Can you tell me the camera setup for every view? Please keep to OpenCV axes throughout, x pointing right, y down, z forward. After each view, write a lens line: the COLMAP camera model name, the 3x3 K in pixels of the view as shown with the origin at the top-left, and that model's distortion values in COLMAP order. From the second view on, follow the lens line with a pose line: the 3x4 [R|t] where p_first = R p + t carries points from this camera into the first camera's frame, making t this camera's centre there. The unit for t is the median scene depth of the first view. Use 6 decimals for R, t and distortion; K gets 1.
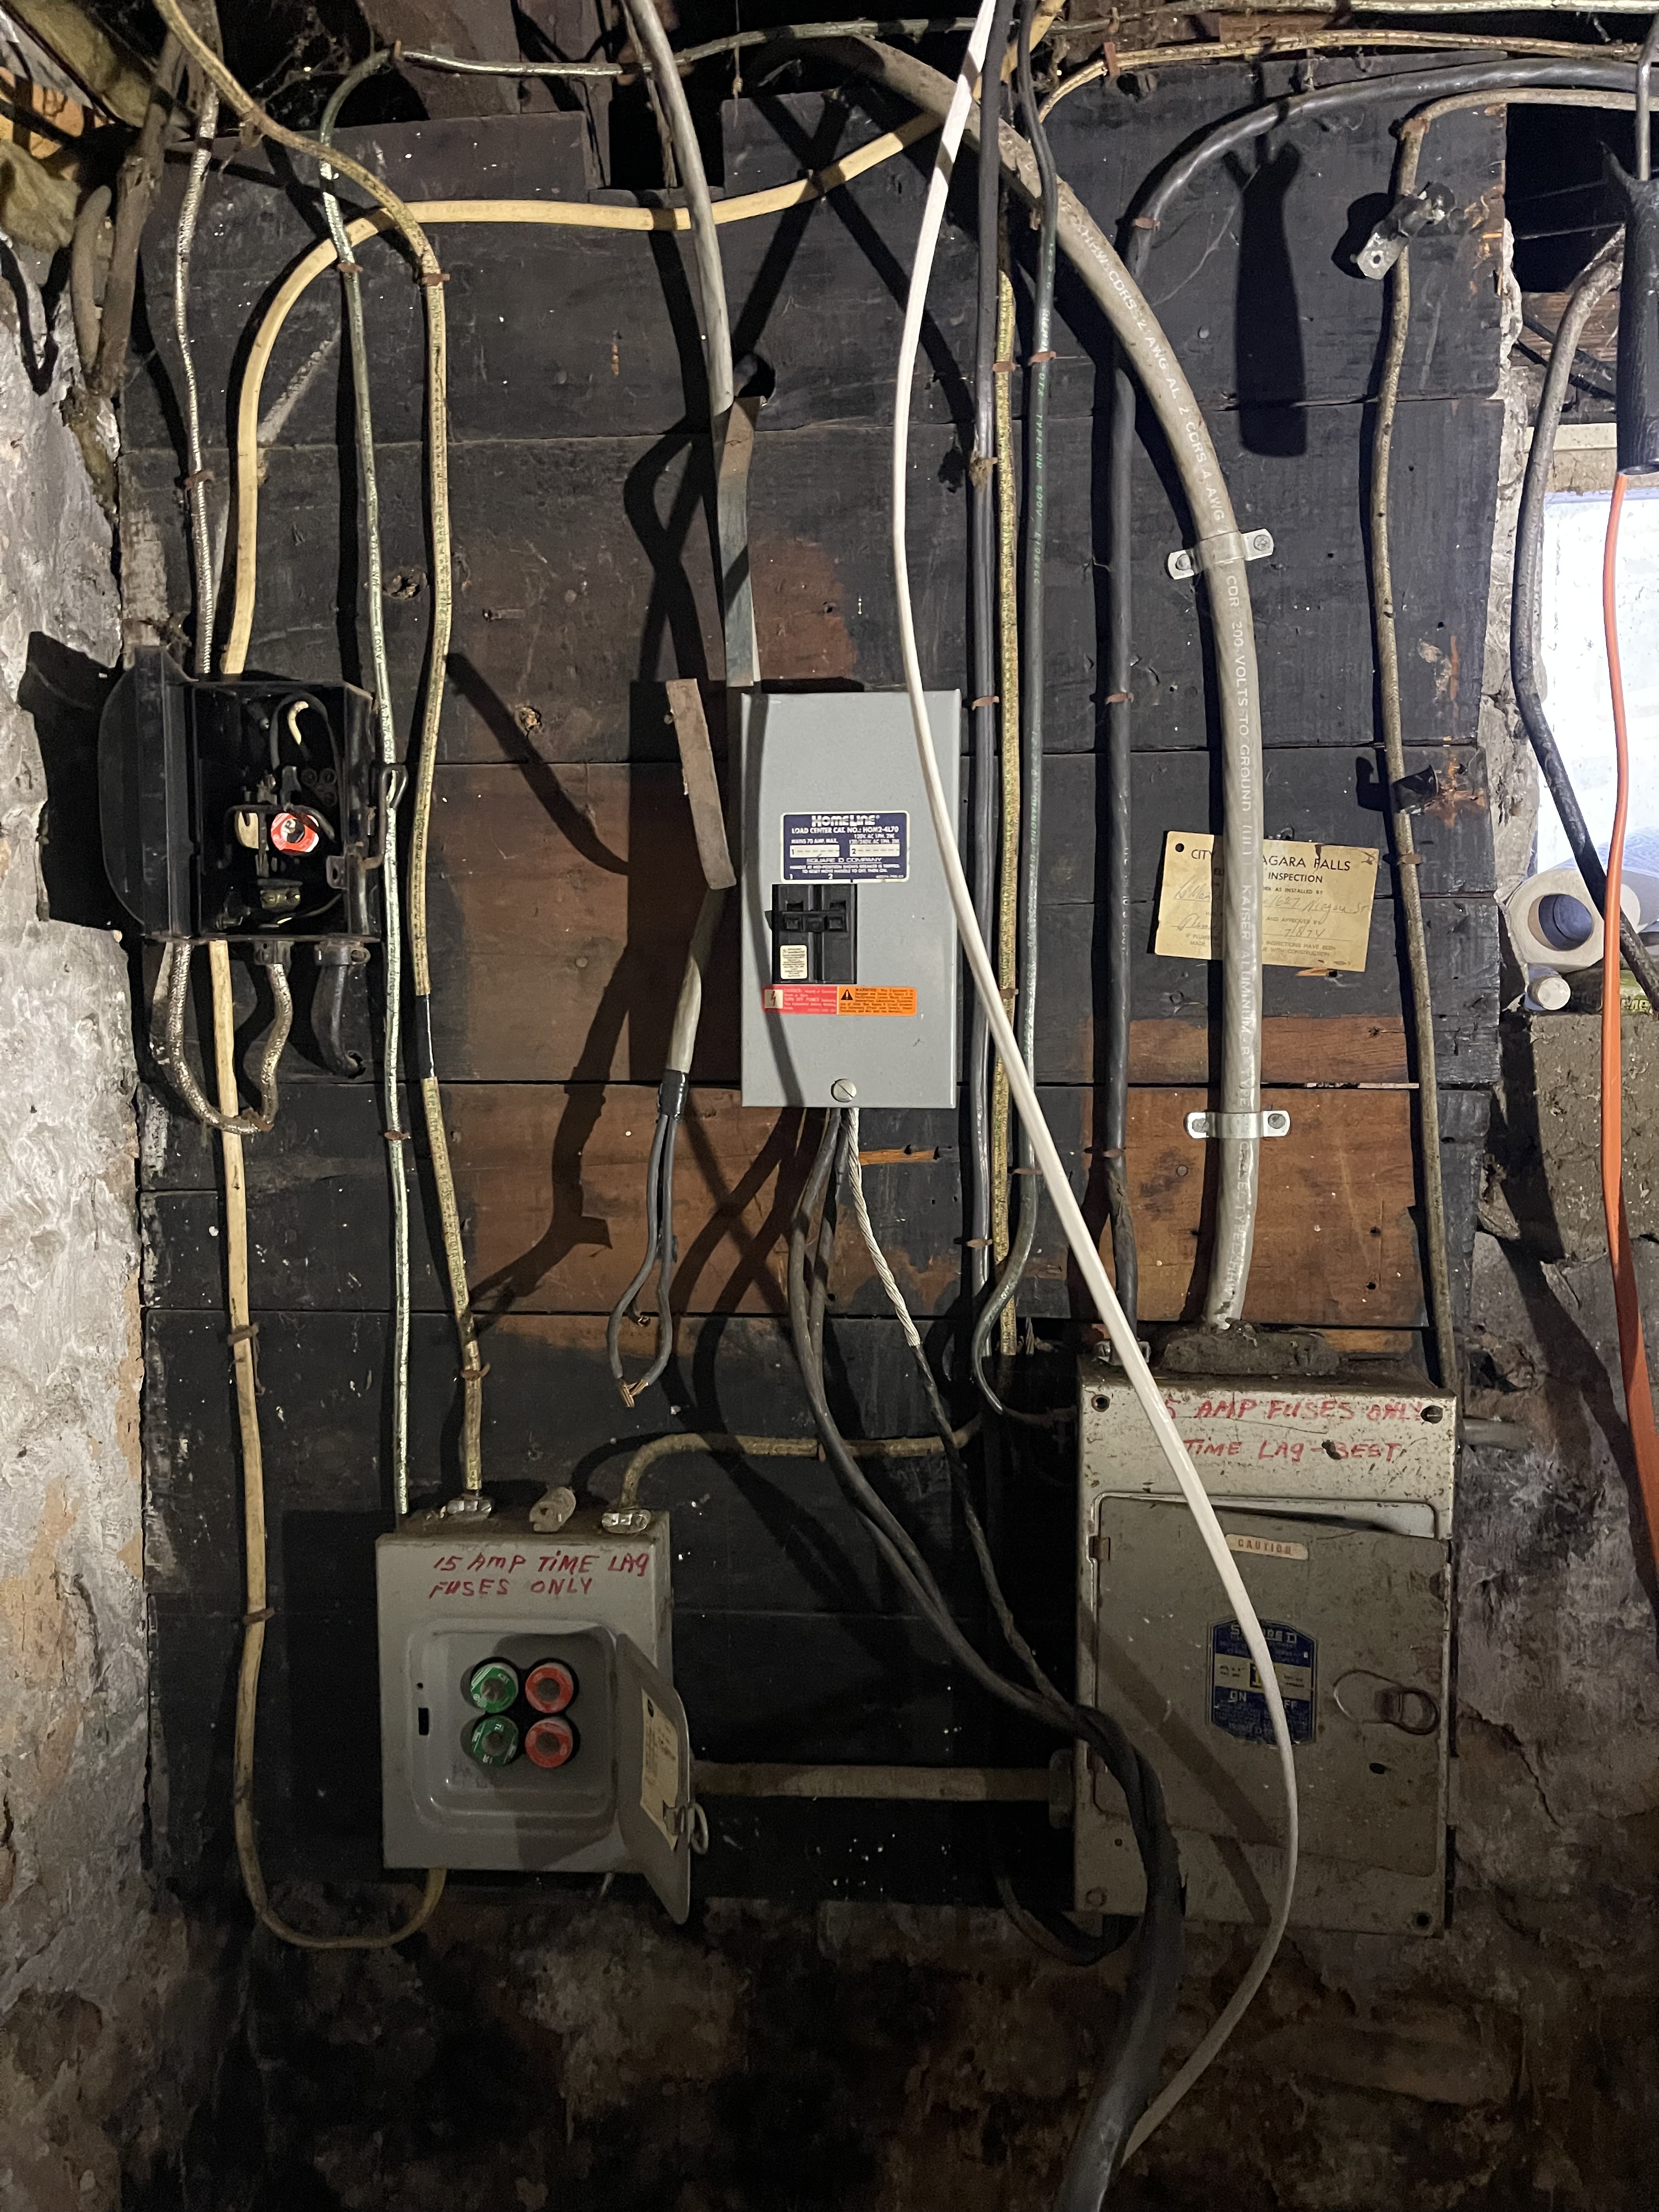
lens RADIAL K [[1673.9, 0, 829.9], [0, 1673.9, 1110.3], [0, 0, 1]] dist [-0.011351, -0.004690]
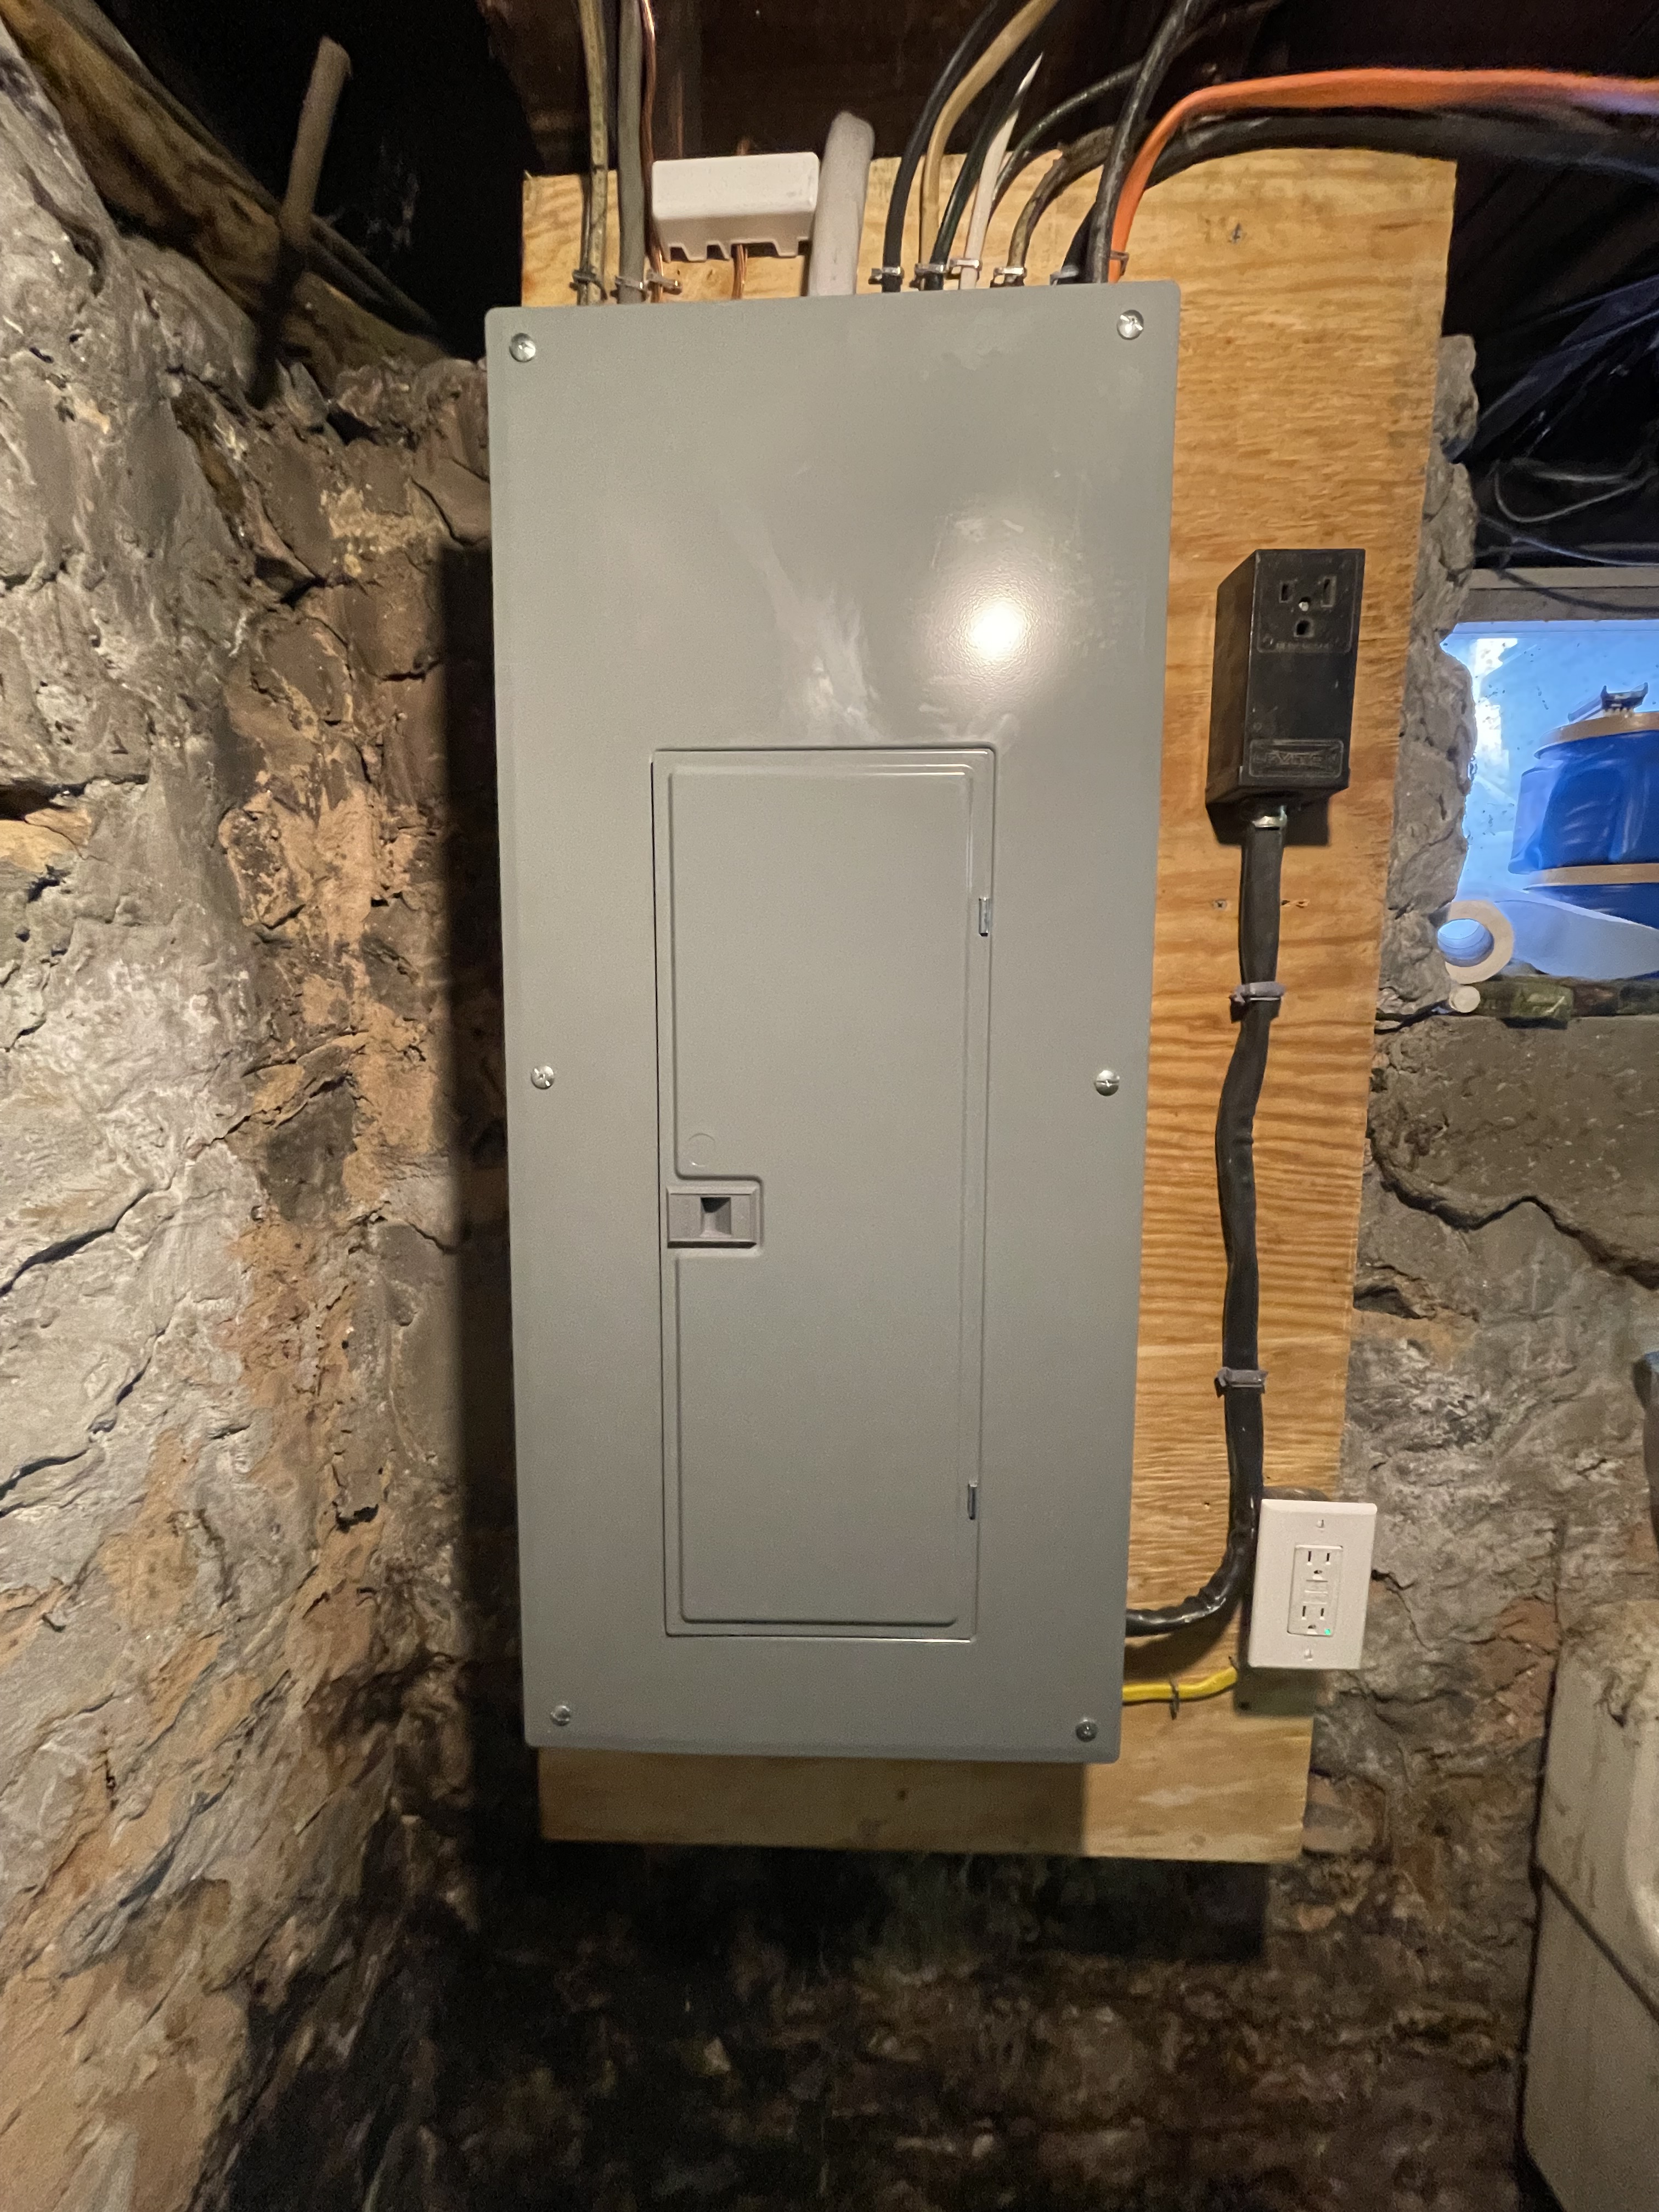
lens RADIAL K [[888.7, 0, 830.6], [0, 888.7, 1102.6], [0, 0, 1]] dist [0.002332, 0.000205]
pose [[0.998388, 0.014365, 0.054911, -0.073899], [-0.016781, 0.998900, 0.043794, -0.017173], [-0.054221, -0.044644, 0.997530, 0.397752]]
